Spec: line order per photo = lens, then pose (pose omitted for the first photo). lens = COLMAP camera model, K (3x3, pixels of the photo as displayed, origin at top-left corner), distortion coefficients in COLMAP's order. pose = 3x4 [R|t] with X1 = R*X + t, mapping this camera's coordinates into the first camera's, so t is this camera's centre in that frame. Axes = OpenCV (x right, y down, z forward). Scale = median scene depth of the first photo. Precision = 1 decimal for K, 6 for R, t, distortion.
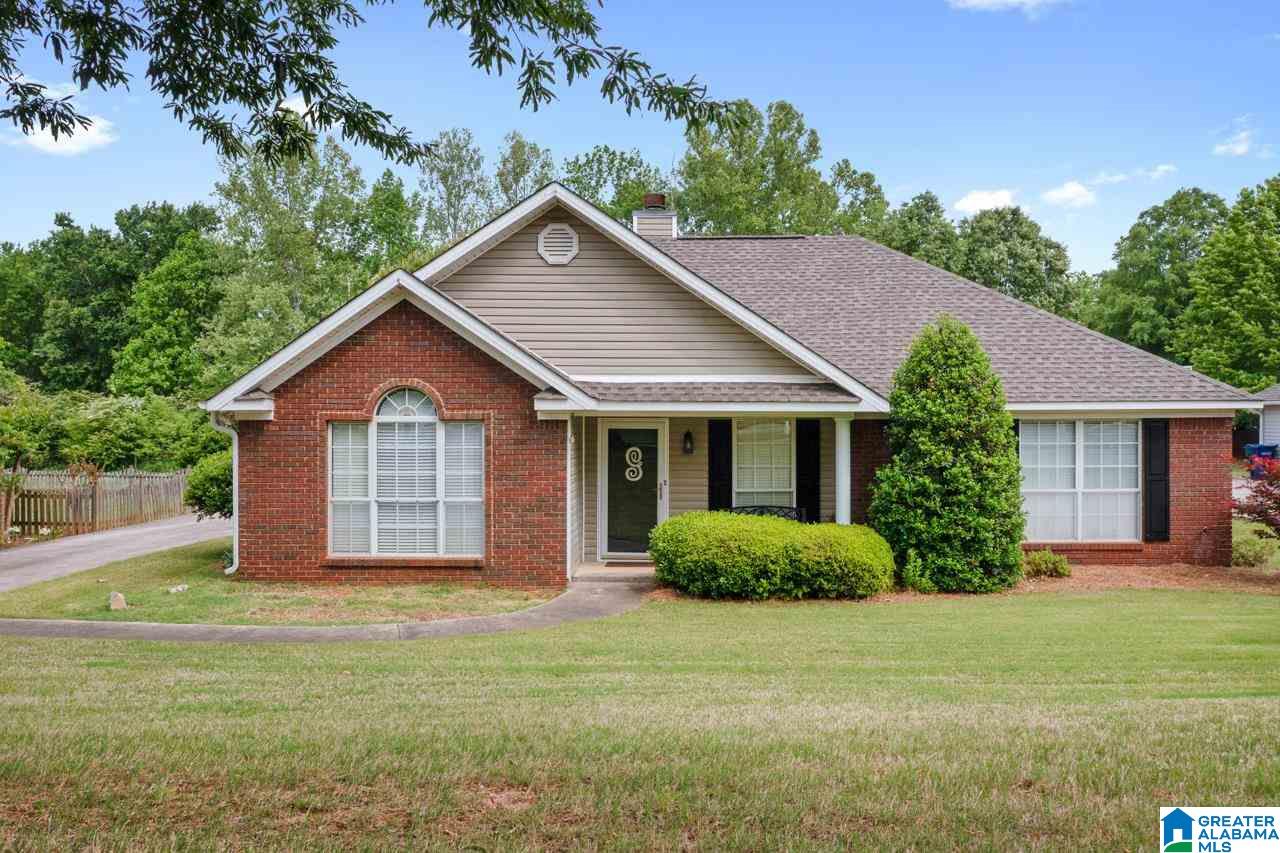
lens RADIAL K [[1039.0, 0, 640.0], [0, 1039.0, 426.5], [0, 0, 1]] dist [-0.013174, -0.002202]
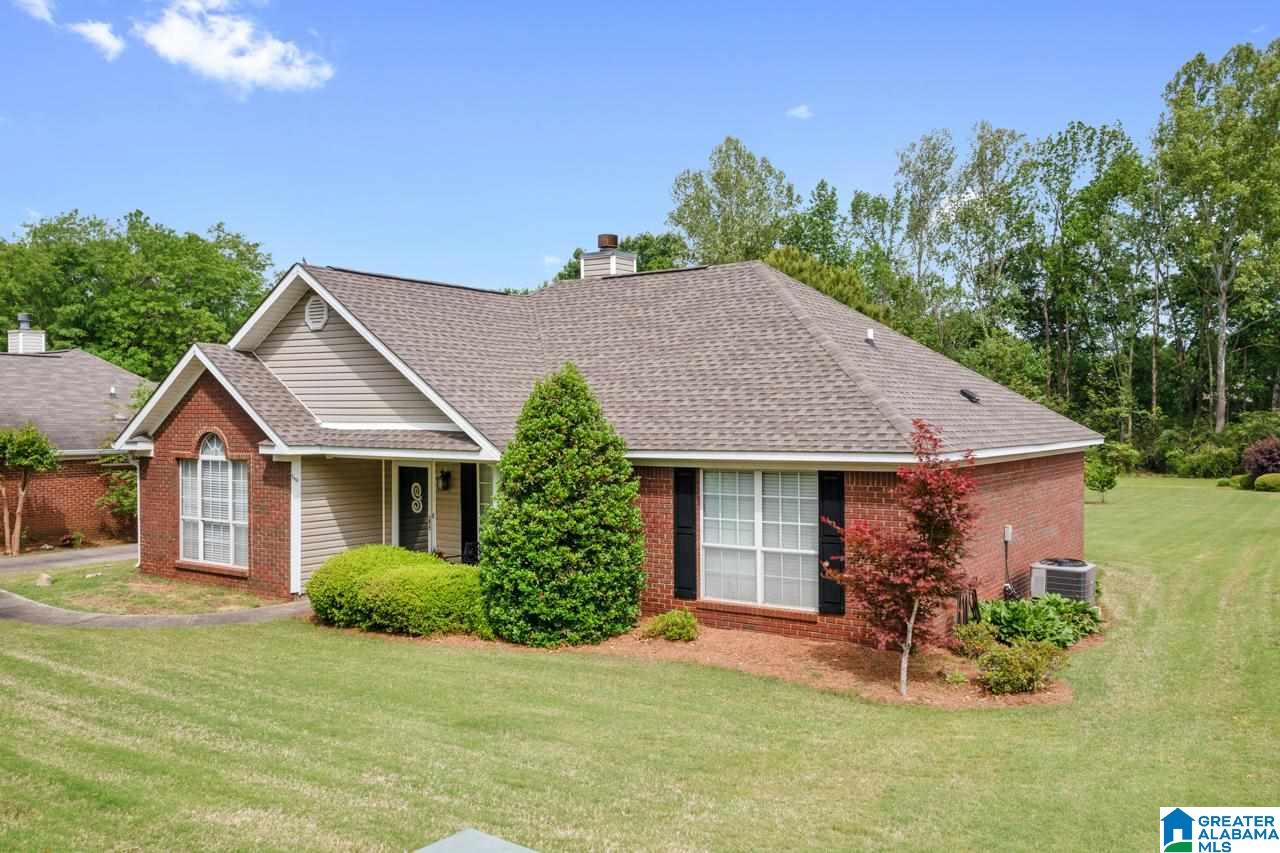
lens RADIAL K [[1043.9, 0, 640.0], [0, 1043.9, 426.5], [0, 0, 1]] dist [-0.000447, 0.000286]
pose [[0.839844, 0.005283, -0.542802, 0.923837], [-0.002887, 0.999982, 0.005265, -0.054754], [0.542820, -0.002854, 0.839844, 0.200791]]
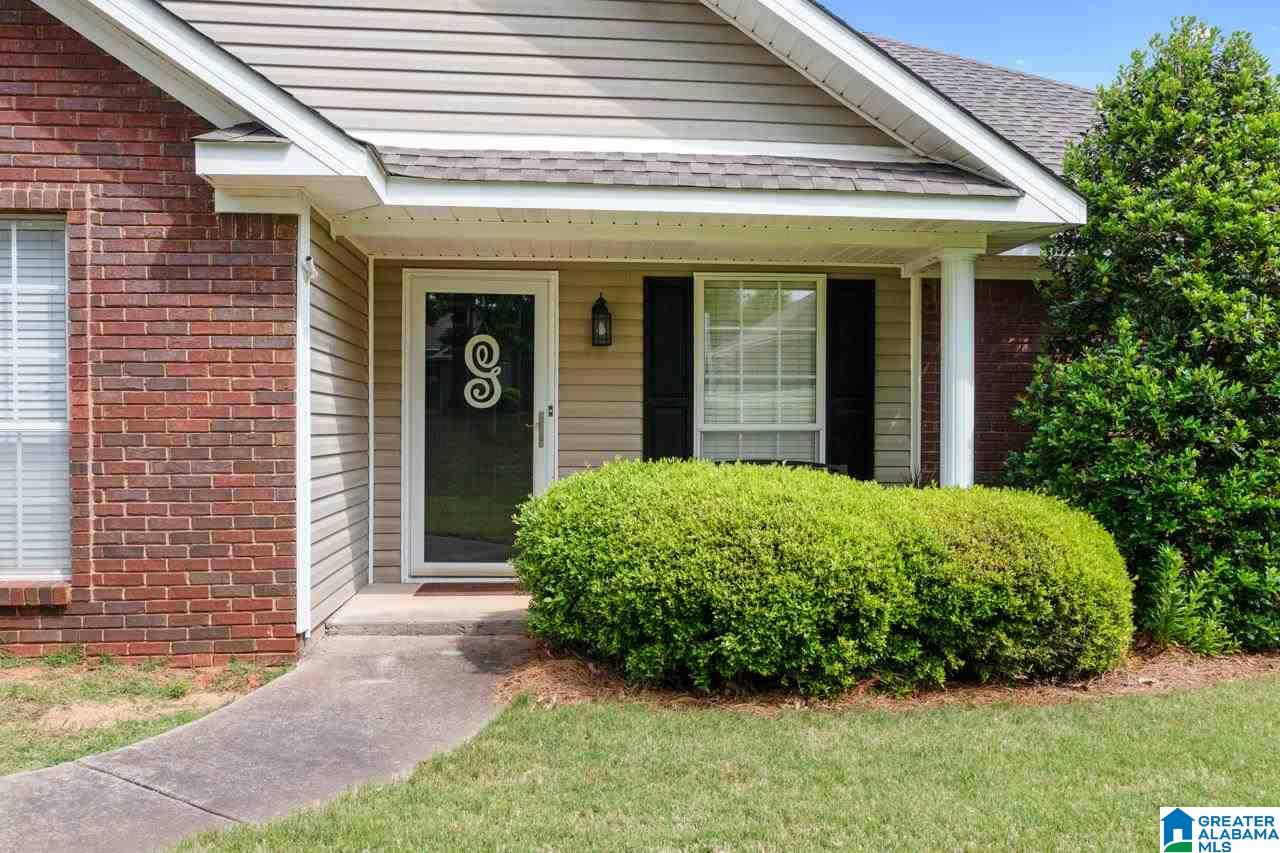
lens RADIAL K [[1020.1, 0, 637.4], [0, 1020.1, 444.5], [0, 0, 1]] dist [-0.004012, -0.001886]
pose [[0.992471, 0.001579, 0.122473, 0.007860], [-0.002796, 0.999948, 0.009769, 0.072437], [-0.122452, -0.010038, 0.992424, 0.610193]]
